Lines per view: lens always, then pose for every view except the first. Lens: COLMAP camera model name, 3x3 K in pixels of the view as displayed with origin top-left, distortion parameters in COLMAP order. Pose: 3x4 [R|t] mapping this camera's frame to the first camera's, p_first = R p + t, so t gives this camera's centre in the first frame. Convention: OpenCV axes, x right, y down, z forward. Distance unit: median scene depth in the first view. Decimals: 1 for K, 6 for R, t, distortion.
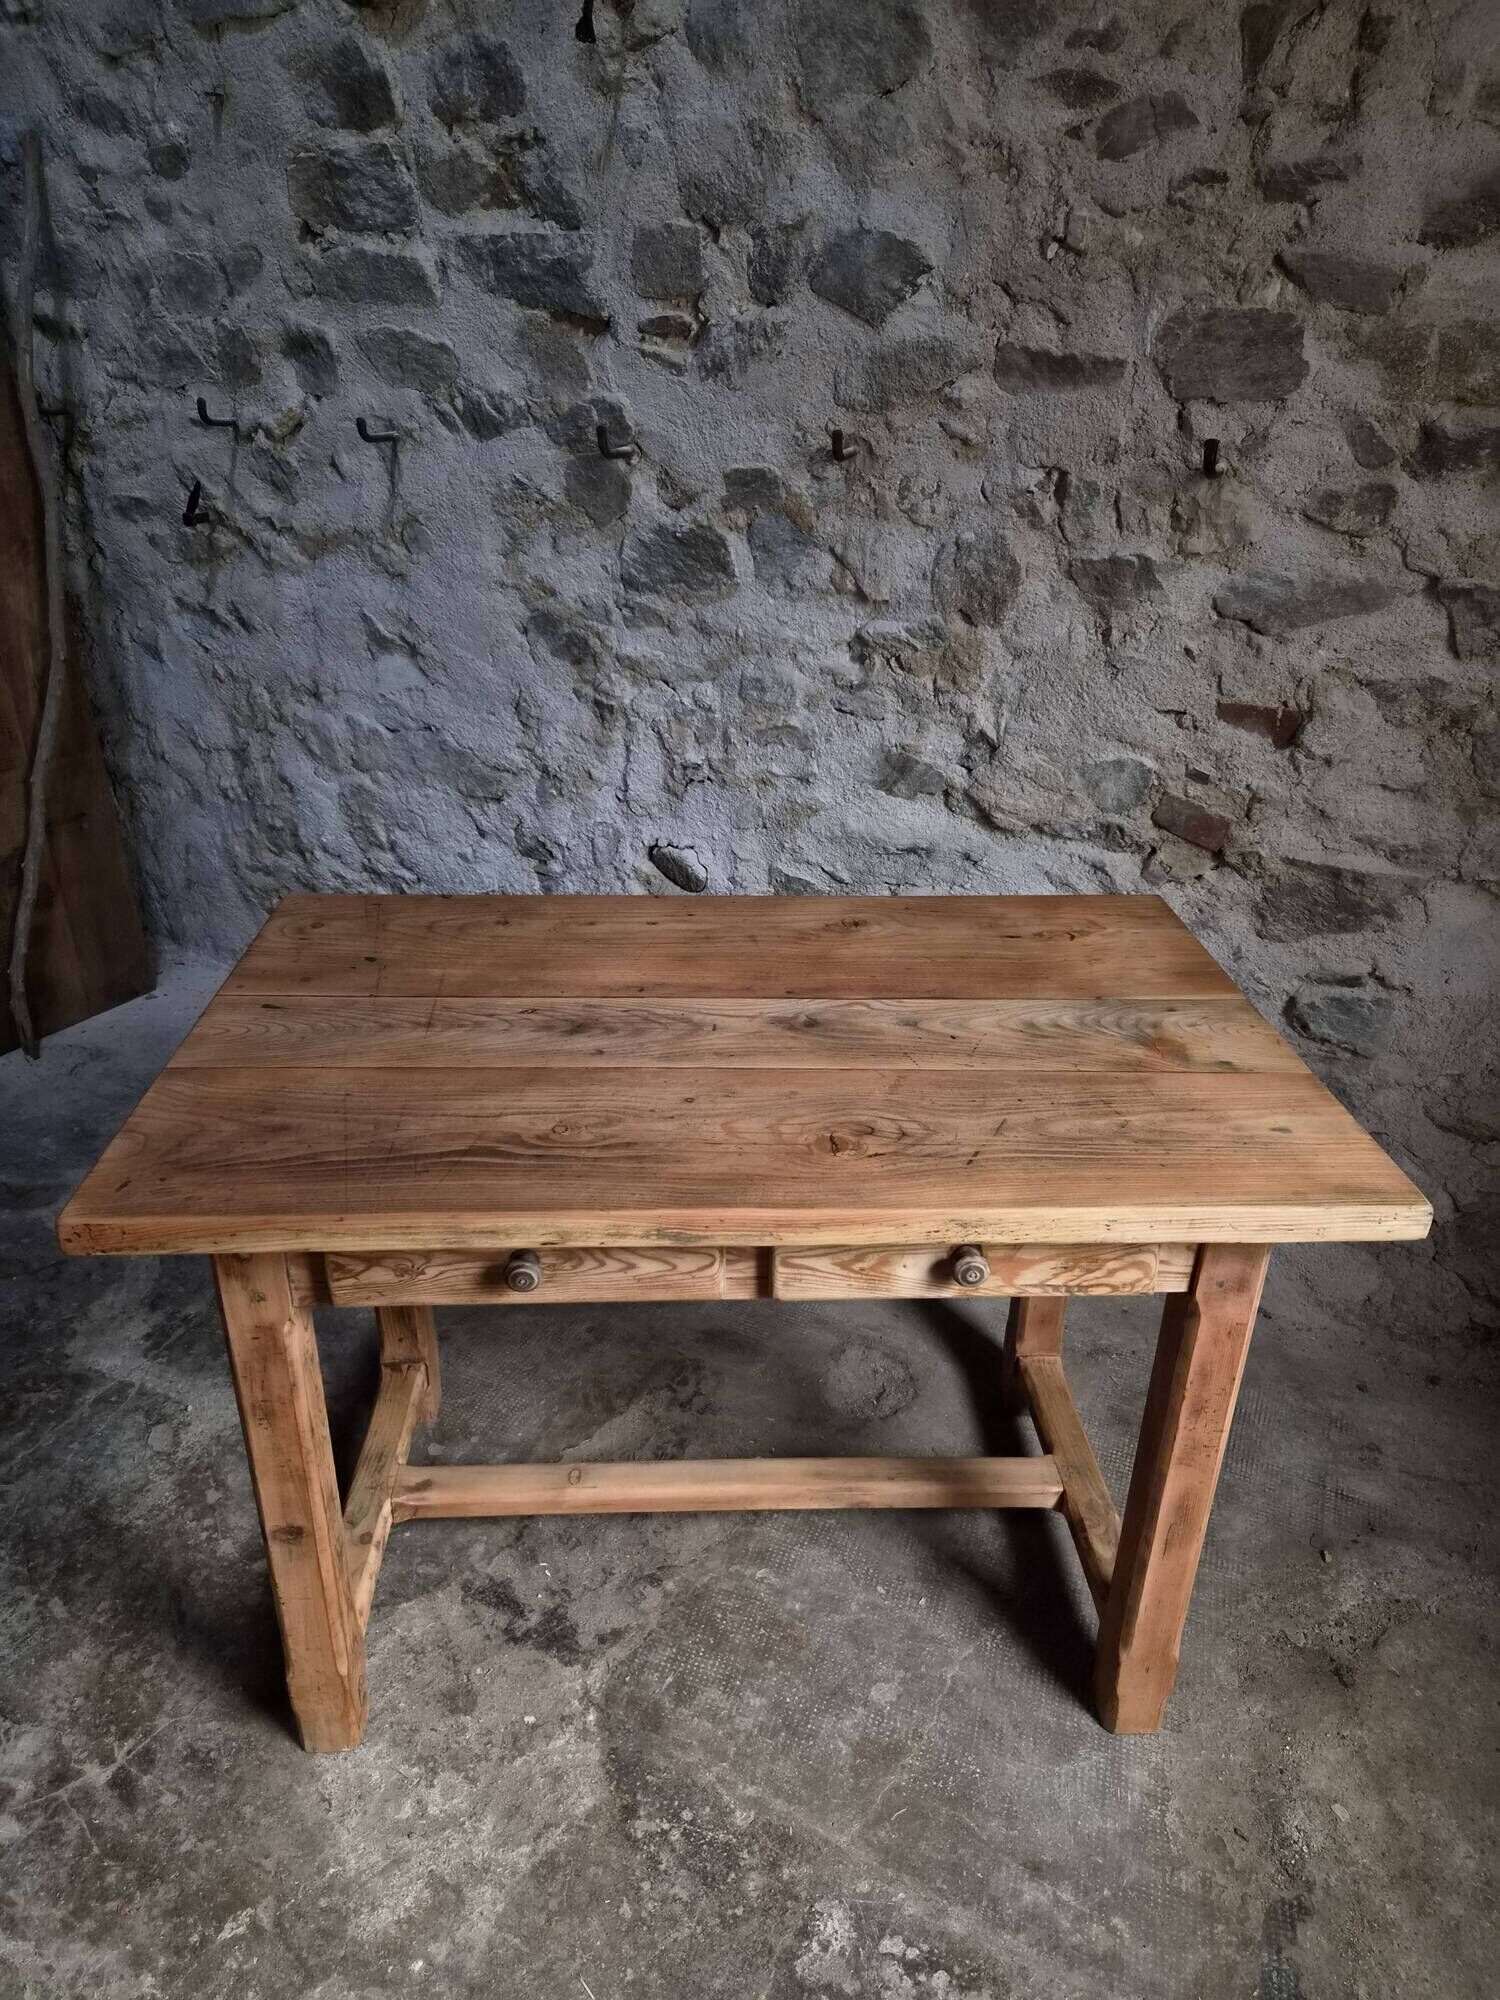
lens RADIAL K [[1336.9, 0, 743.4], [0, 1336.9, 999.5], [0, 0, 1]] dist [0.069999, -0.056445]
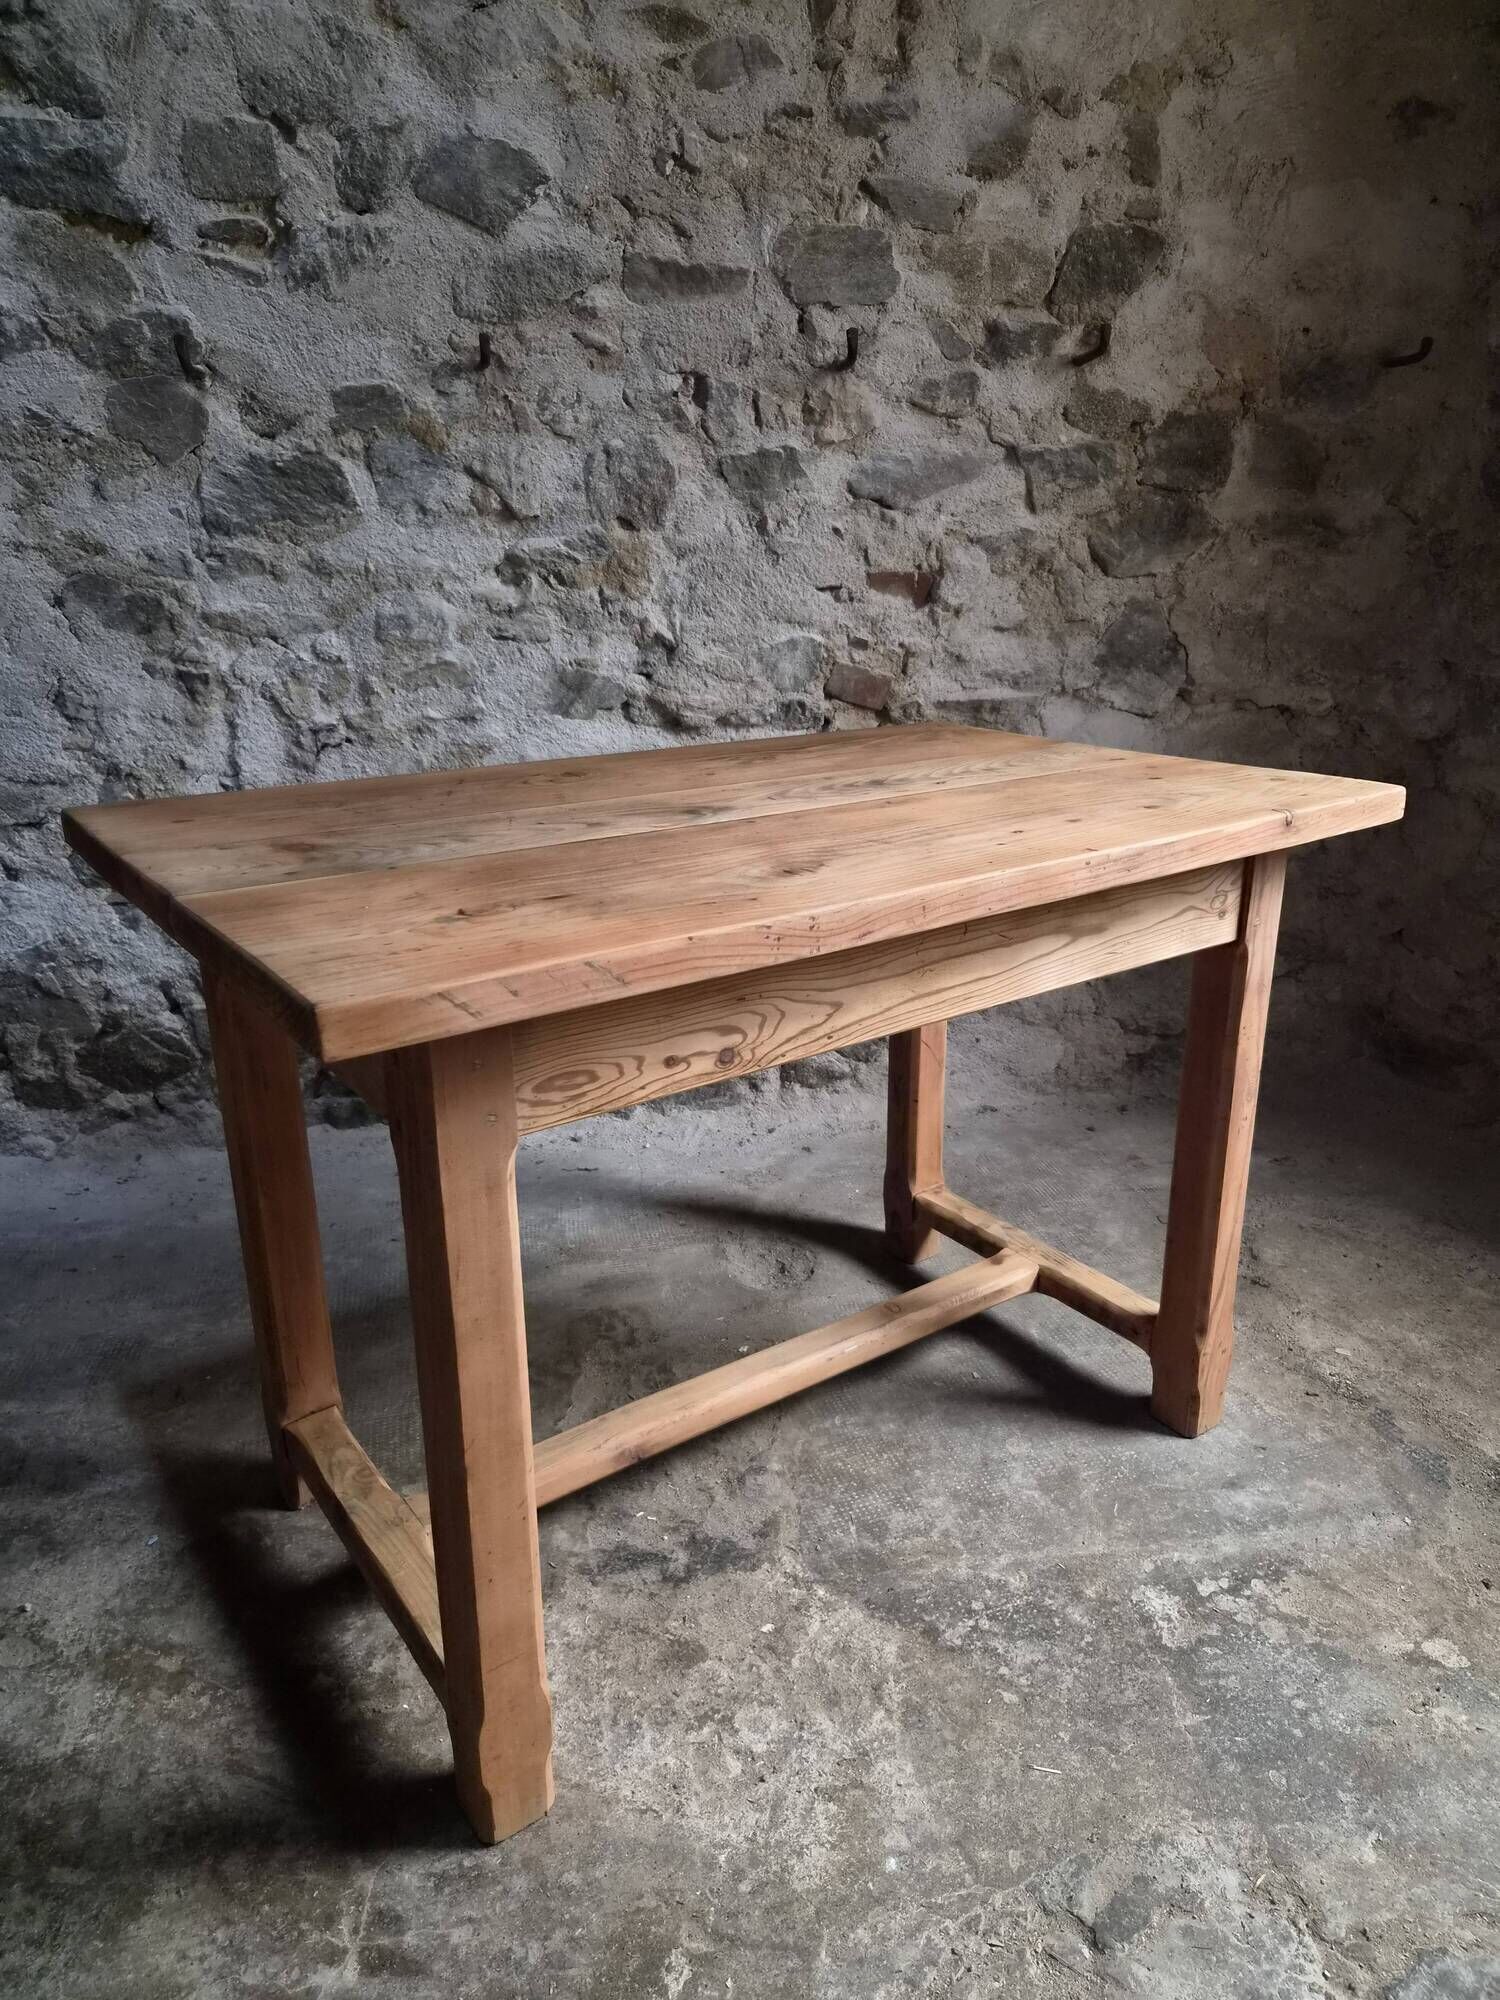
lens RADIAL K [[1337.0, 0, 761.5], [0, 1337.0, 999.6], [0, 0, 1]] dist [0.060090, -0.046988]
pose [[0.787934, -0.217330, 0.576131, -0.451773], [0.287226, 0.957339, -0.031688, 0.136854], [-0.544666, 0.190448, 0.816743, 0.175469]]
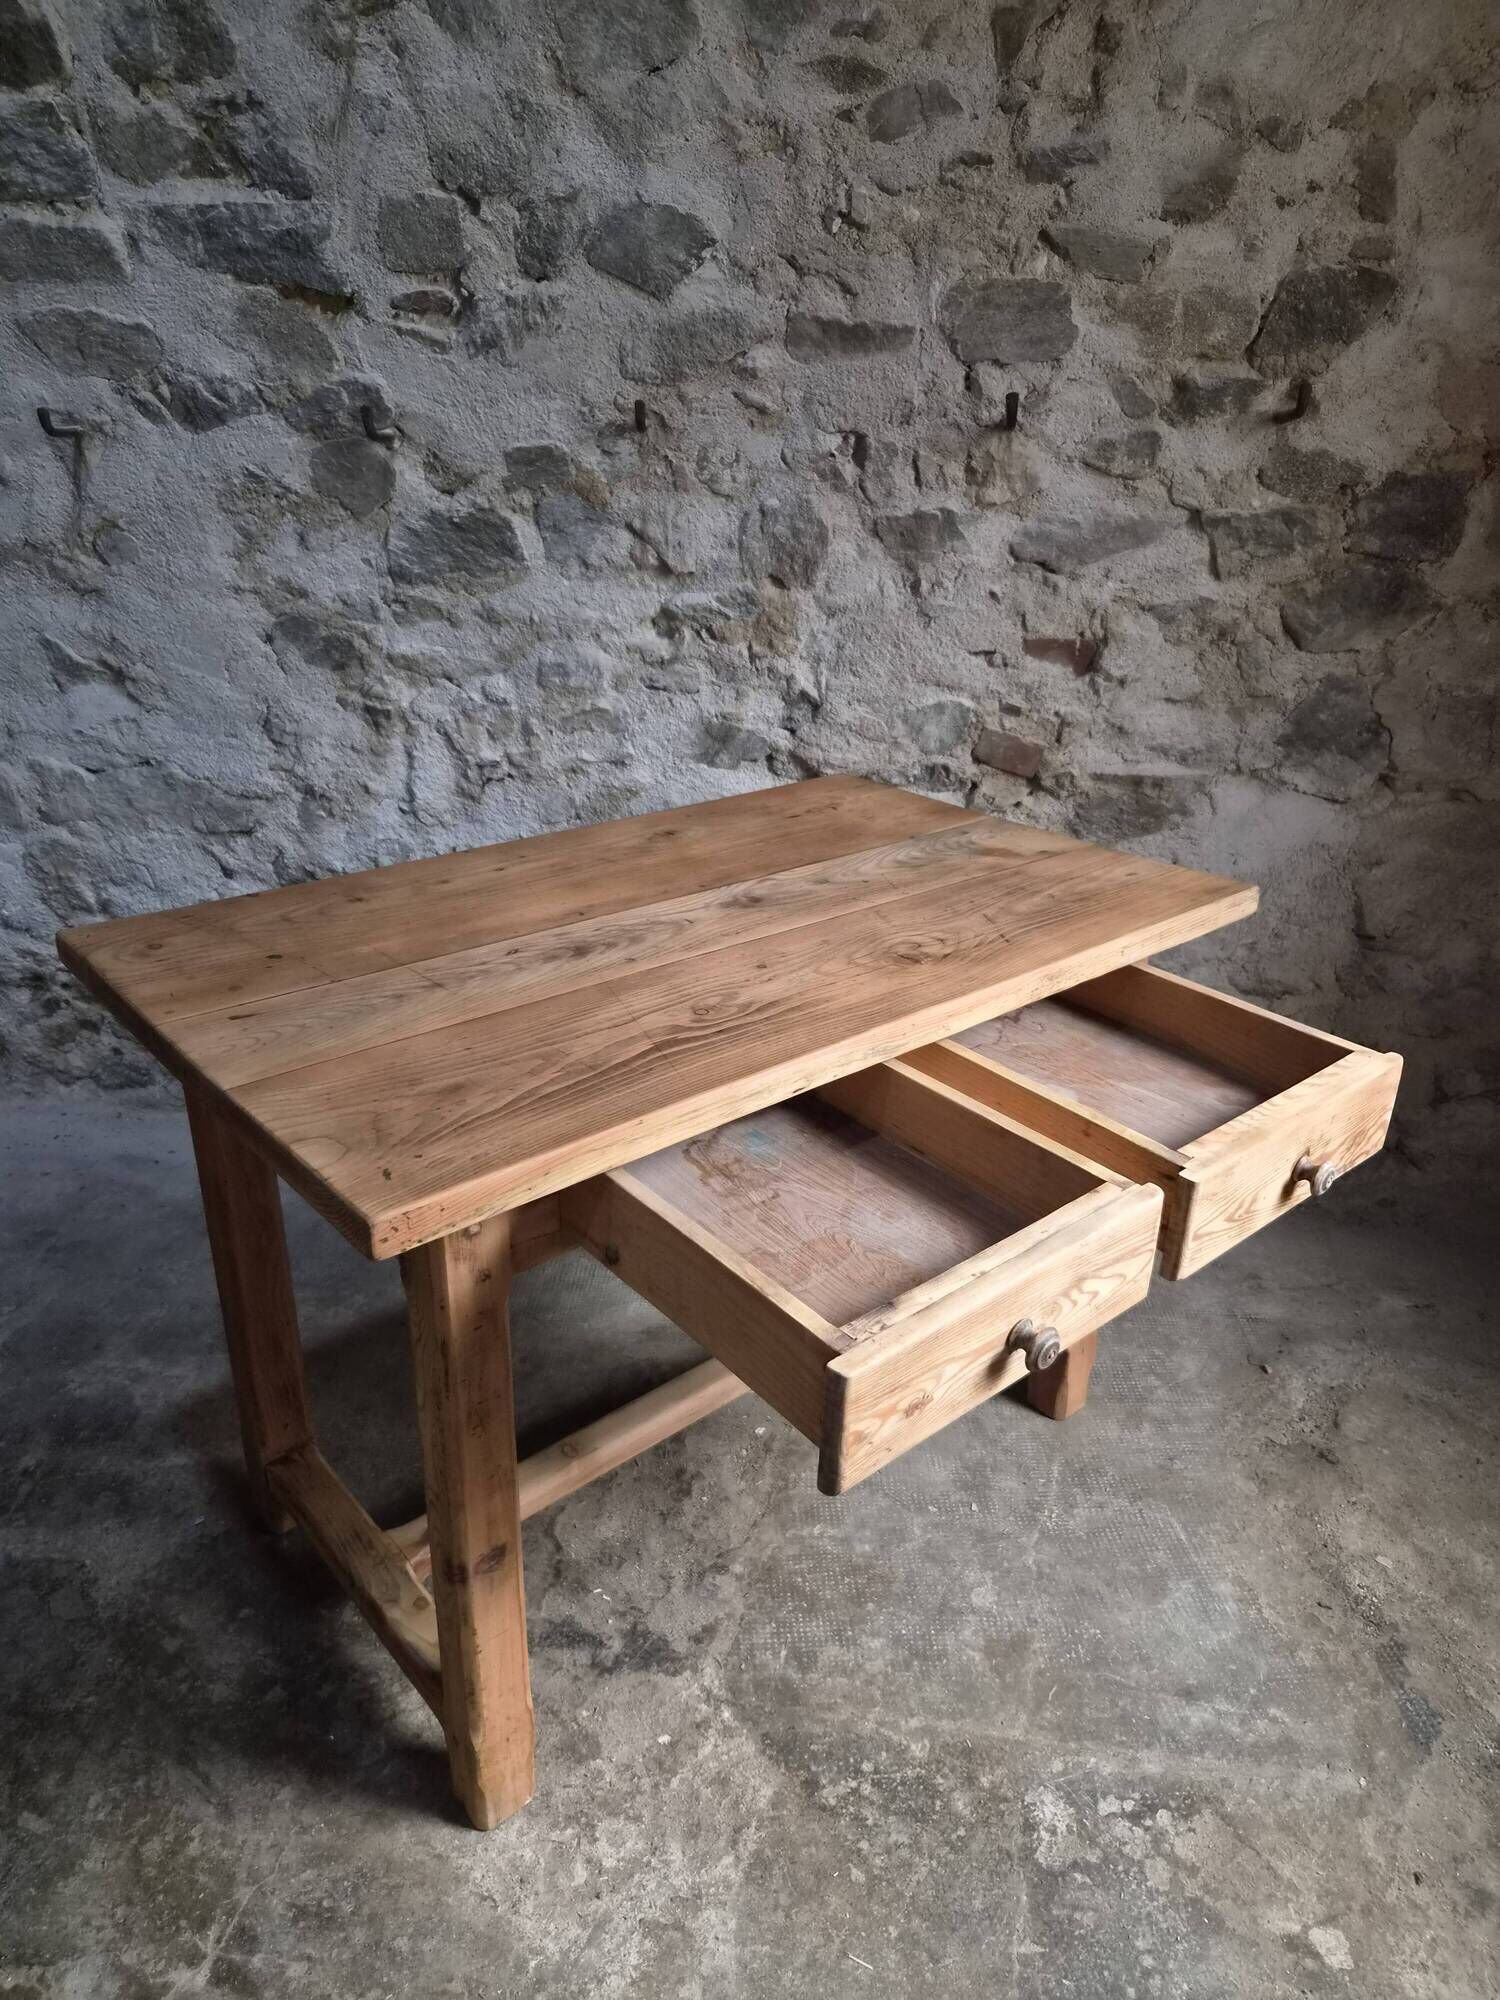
lens RADIAL K [[1345.1, 0, 765.9], [0, 1345.1, 1000.4], [0, 0, 1]] dist [0.060088, -0.047111]
pose [[0.925288, -0.156633, 0.345410, -0.264600], [0.173868, 0.984580, -0.019280, 0.053751], [-0.337064, 0.077895, 0.938254, 0.057668]]
